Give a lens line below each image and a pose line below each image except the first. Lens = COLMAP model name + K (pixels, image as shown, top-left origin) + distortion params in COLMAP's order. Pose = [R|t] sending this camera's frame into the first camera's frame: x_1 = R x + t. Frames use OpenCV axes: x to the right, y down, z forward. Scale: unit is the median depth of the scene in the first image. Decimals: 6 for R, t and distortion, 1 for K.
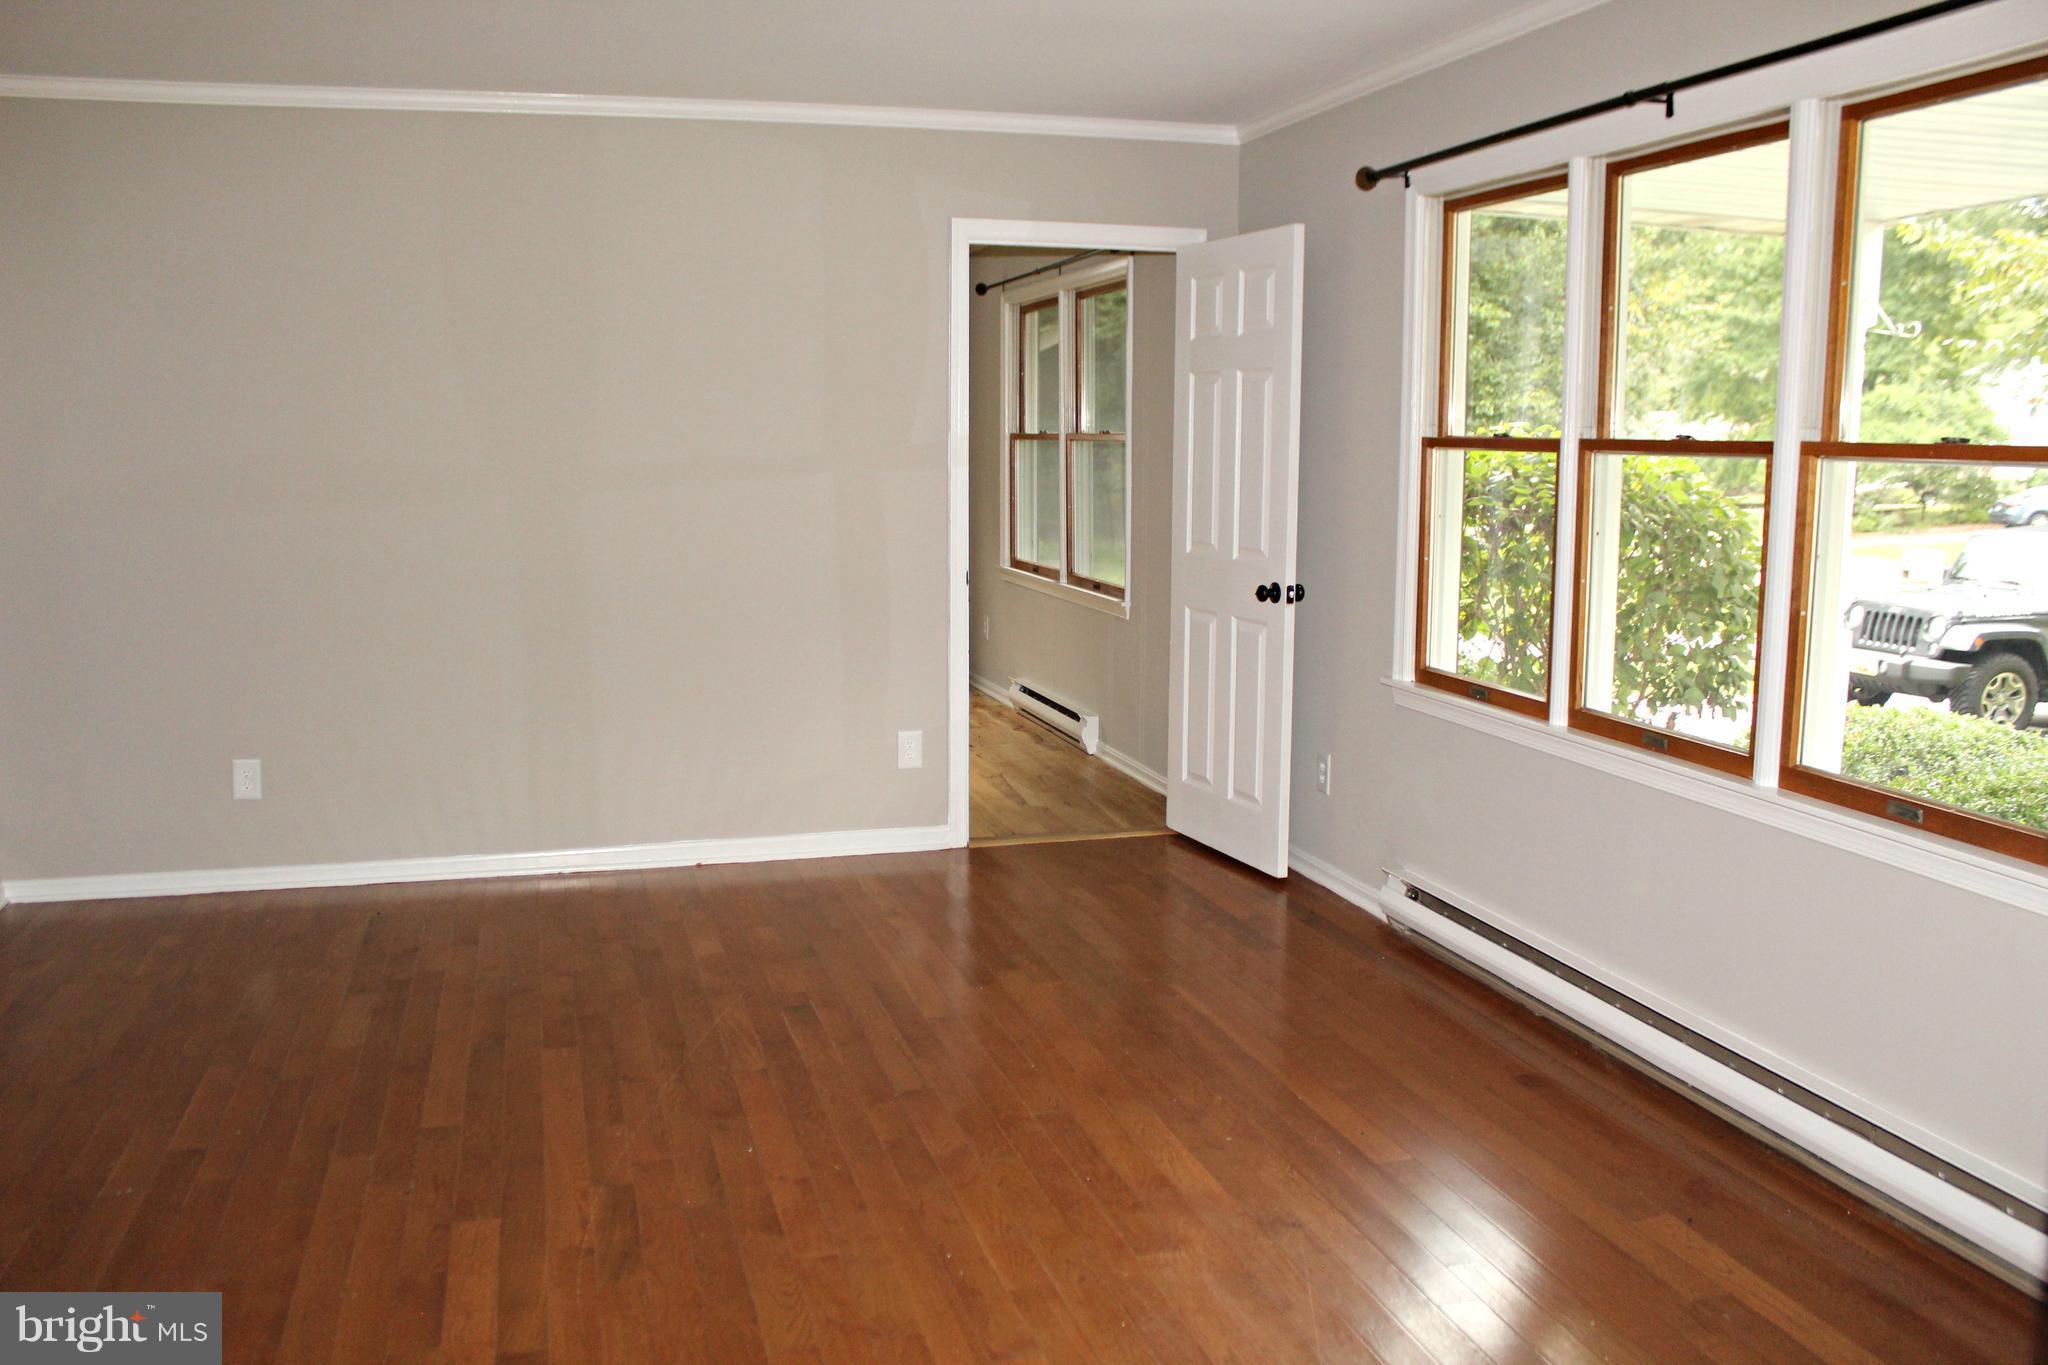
lens RADIAL K [[1711.2, 0, 1003.8], [0, 1711.2, 697.4], [0, 0, 1]] dist [-0.164038, 0.142853]
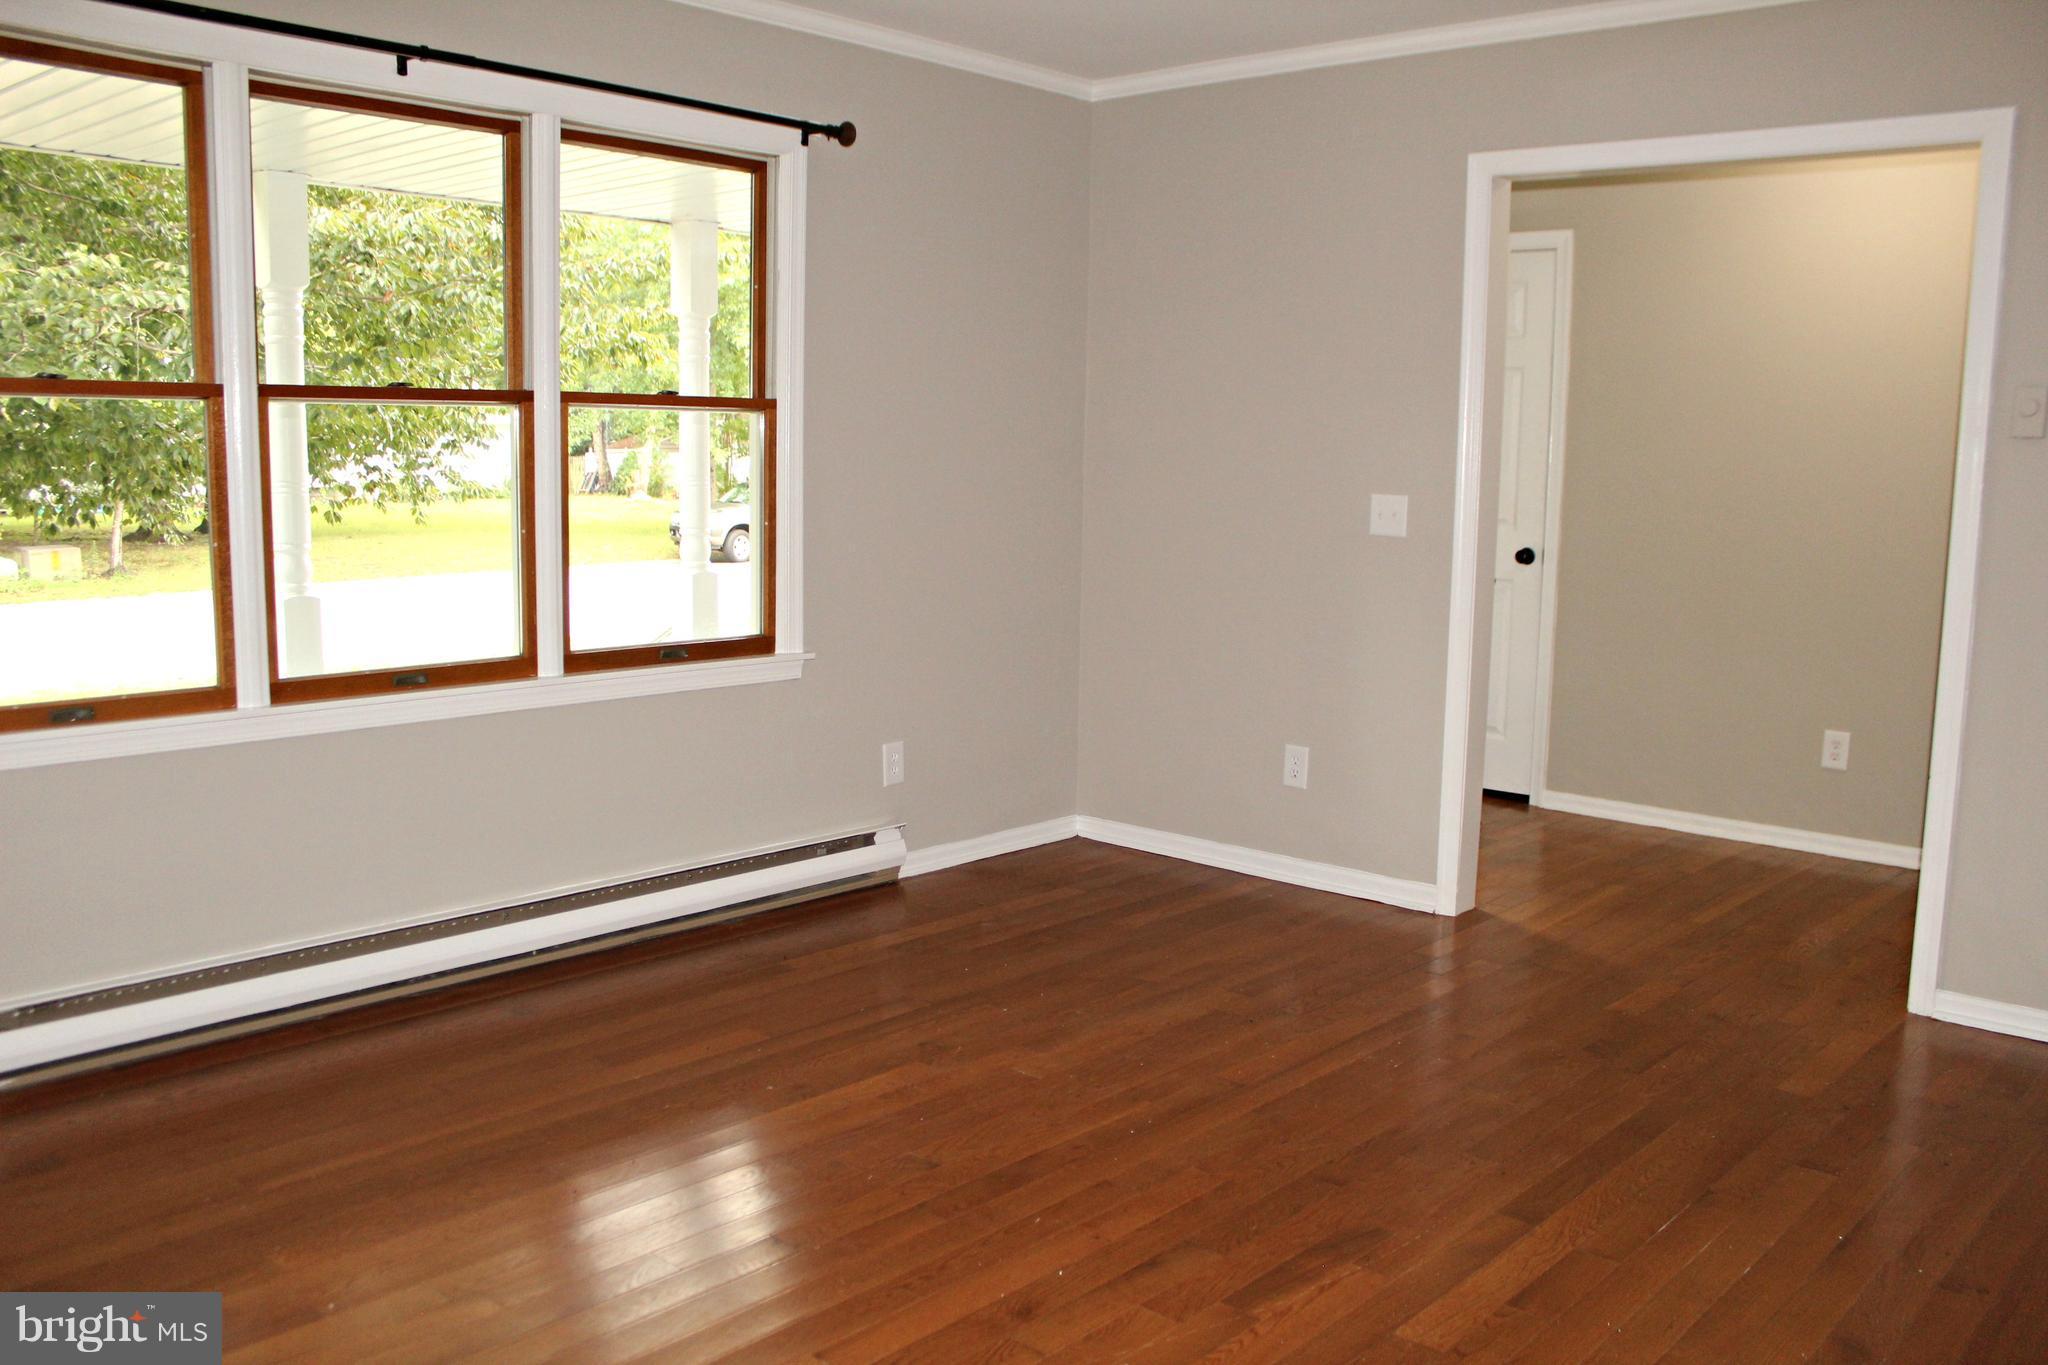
lens RADIAL K [[1711.2, 0, 1003.8], [0, 1711.2, 697.4], [0, 0, 1]] dist [-0.164038, 0.142853]
pose [[-0.512054, -0.151960, 0.845405, -0.791634], [0.124754, 0.960633, 0.248234, -0.202635], [-0.849846, 0.232577, -0.472938, 1.373299]]
